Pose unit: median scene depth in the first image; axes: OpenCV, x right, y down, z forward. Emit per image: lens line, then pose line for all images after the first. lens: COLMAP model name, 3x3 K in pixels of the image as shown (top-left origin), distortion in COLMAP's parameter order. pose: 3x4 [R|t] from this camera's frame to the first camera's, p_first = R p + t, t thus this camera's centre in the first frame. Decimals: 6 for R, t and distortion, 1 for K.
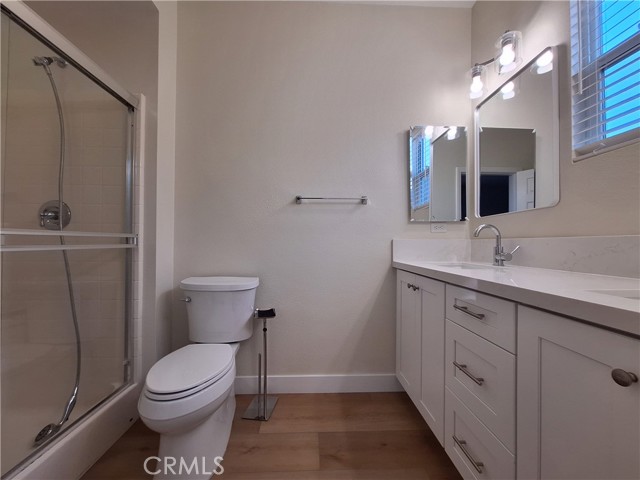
lens RADIAL K [[251.4, 0, 316.8], [0, 251.4, 241.9], [0, 0, 1]] dist [0.002430, -0.003864]
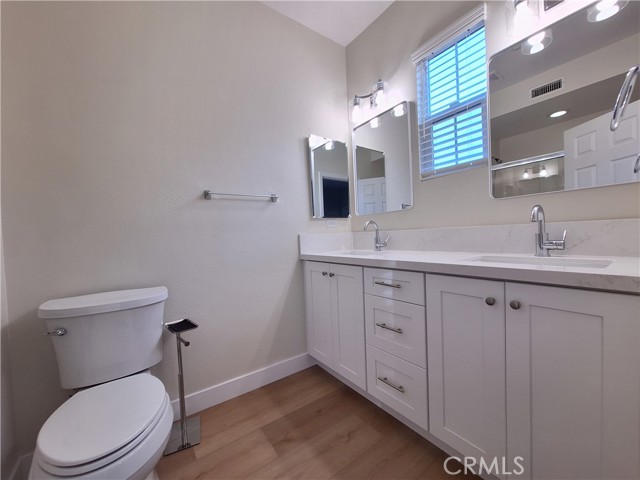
lens RADIAL K [[251.4, 0, 316.8], [0, 251.4, 241.9], [0, 0, 1]] dist [0.002430, -0.003864]
pose [[0.833866, -0.052311, 0.549483, -0.284350], [0.040563, 0.998615, 0.033512, -0.013558], [-0.550475, -0.005655, 0.834833, 0.030506]]
